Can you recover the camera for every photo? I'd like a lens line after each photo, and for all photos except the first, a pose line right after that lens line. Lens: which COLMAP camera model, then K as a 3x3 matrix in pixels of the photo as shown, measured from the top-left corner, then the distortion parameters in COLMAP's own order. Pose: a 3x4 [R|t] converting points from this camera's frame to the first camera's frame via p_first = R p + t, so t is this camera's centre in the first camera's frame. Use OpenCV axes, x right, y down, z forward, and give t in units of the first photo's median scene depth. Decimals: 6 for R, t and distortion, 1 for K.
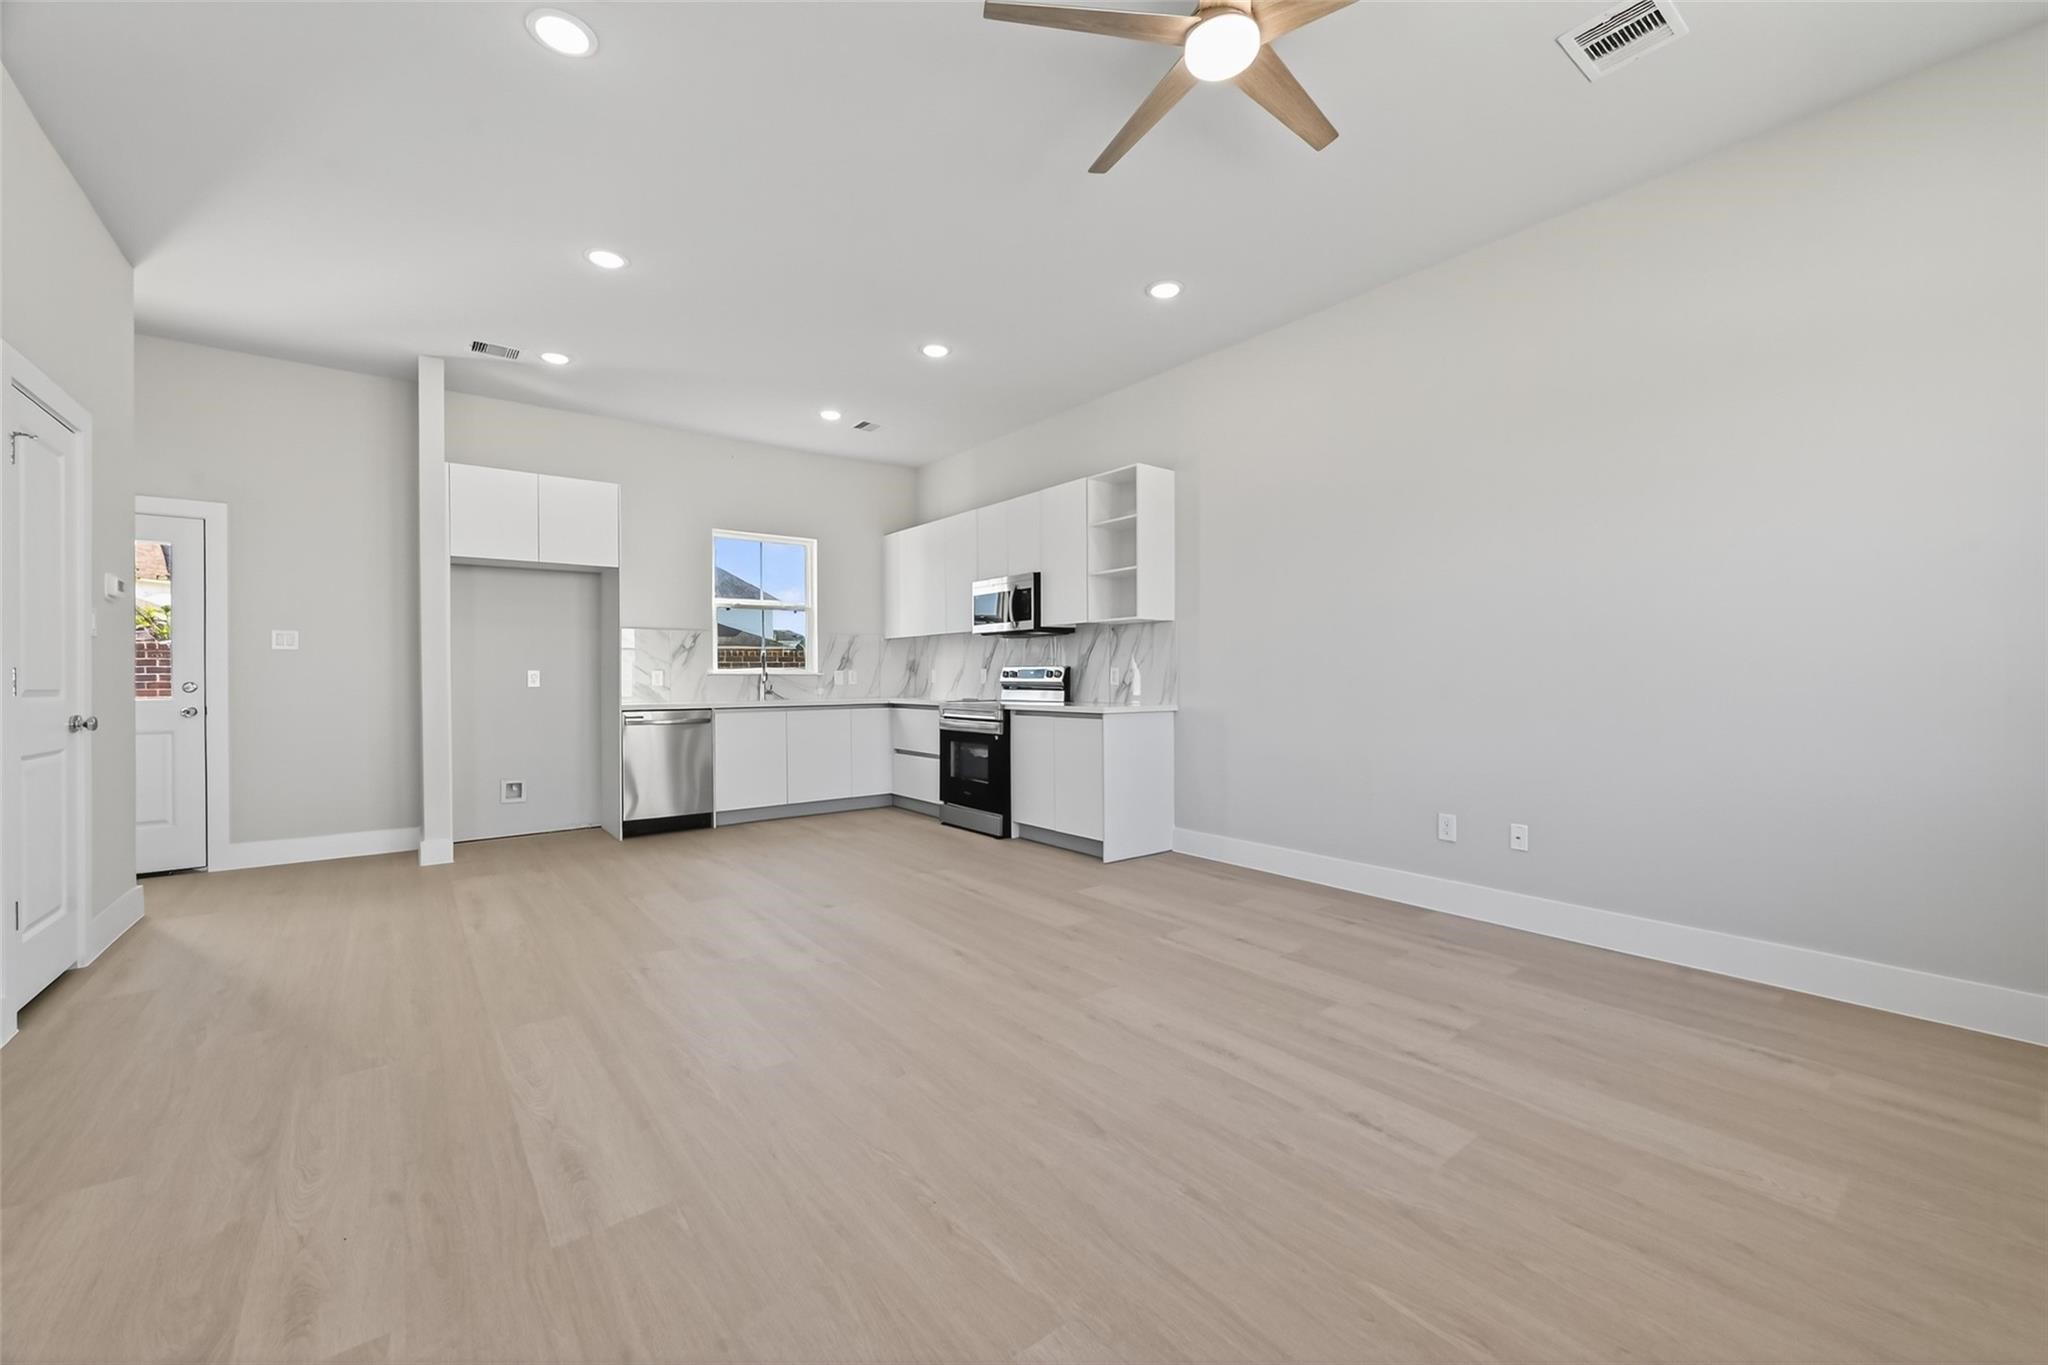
lens RADIAL K [[808.6, 0, 1034.4], [0, 808.6, 675.3], [0, 0, 1]] dist [-0.000109, -0.000038]
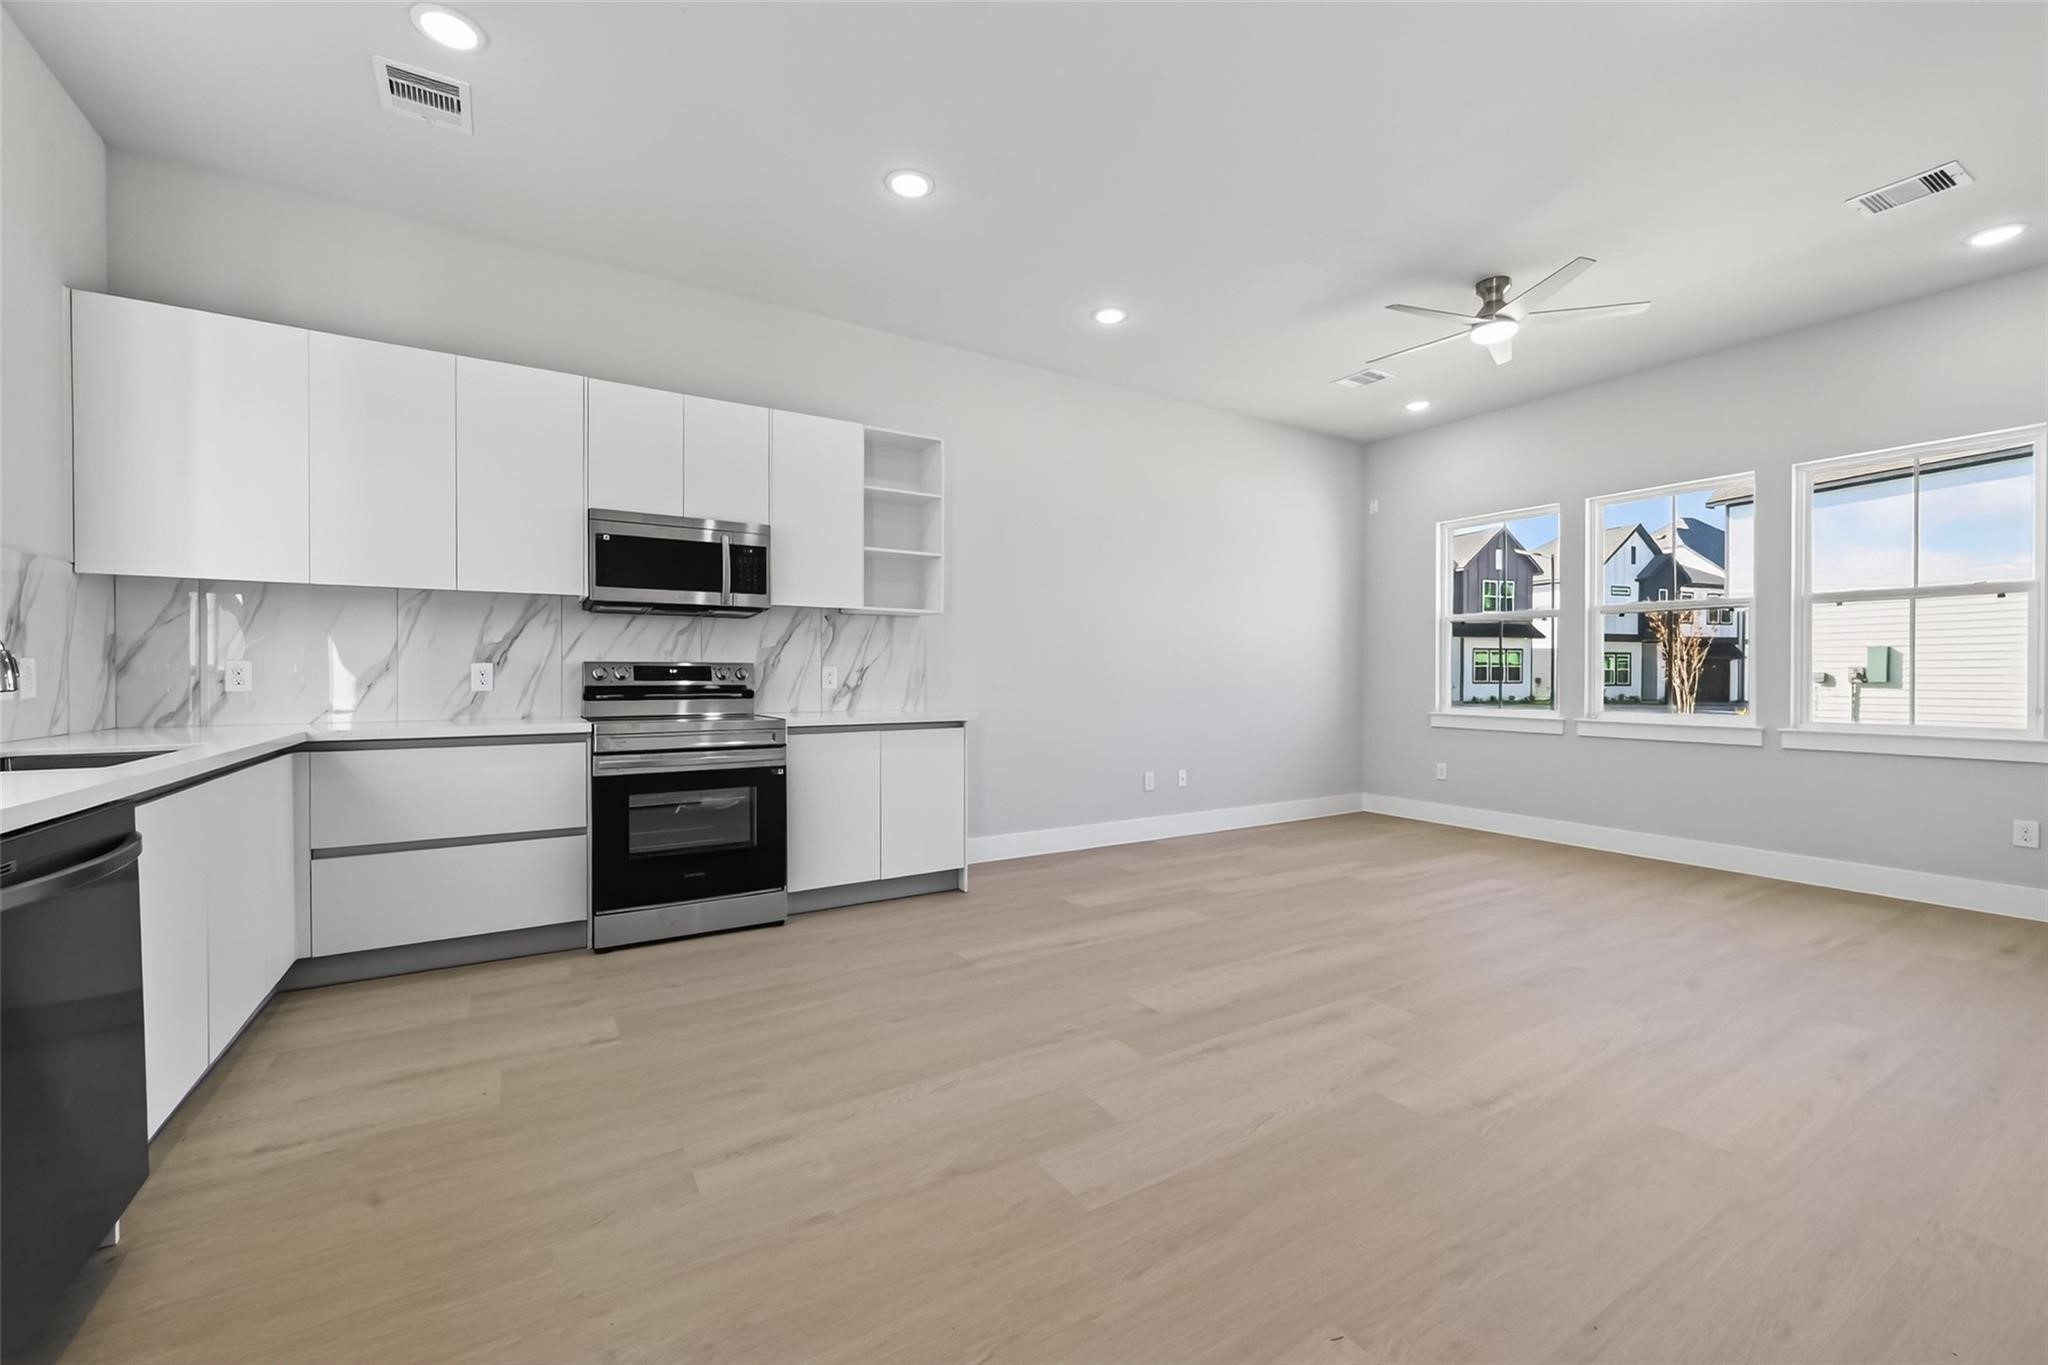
lens RADIAL K [[808.6, 0, 1029.3], [0, 808.6, 680.2], [0, 0, 1]] dist [-0.000109, -0.000038]
pose [[0.129248, -0.002009, 0.991610, -0.635773], [-0.000886, 0.999997, 0.002142, 0.001592], [-0.991612, -0.001156, 0.129246, 0.676820]]
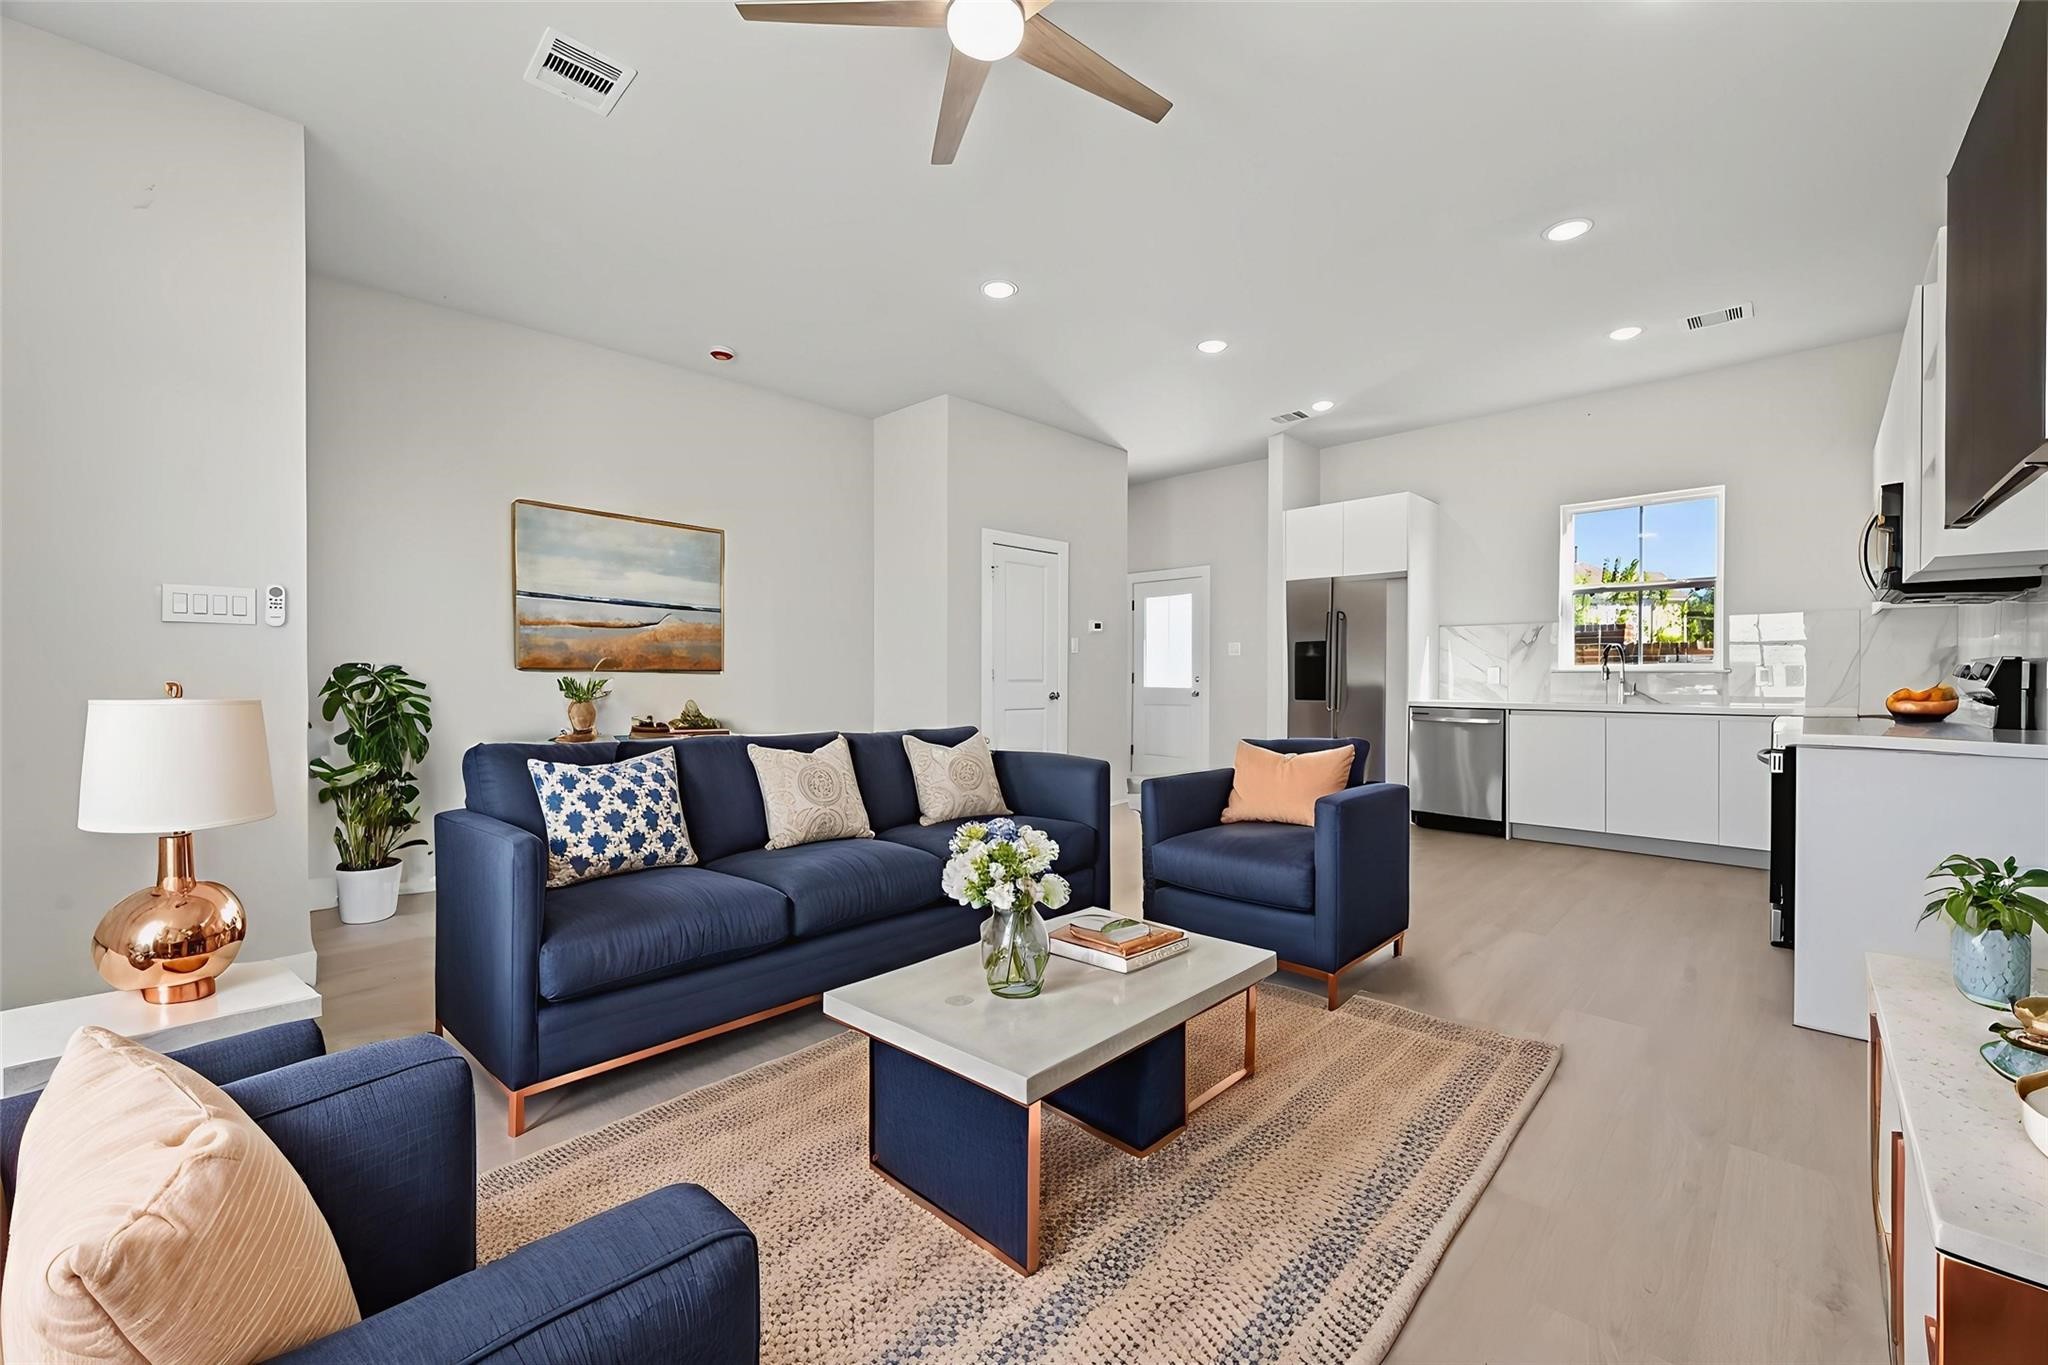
lens RADIAL K [[808.6, 0, 1027.3], [0, 808.6, 678.1], [0, 0, 1]] dist [-0.000109, -0.000038]
pose [[0.130711, 0.013473, -0.991329, 0.446918], [0.003152, 0.999897, 0.014005, -0.008700], [0.991415, -0.004955, 0.130655, 0.347126]]
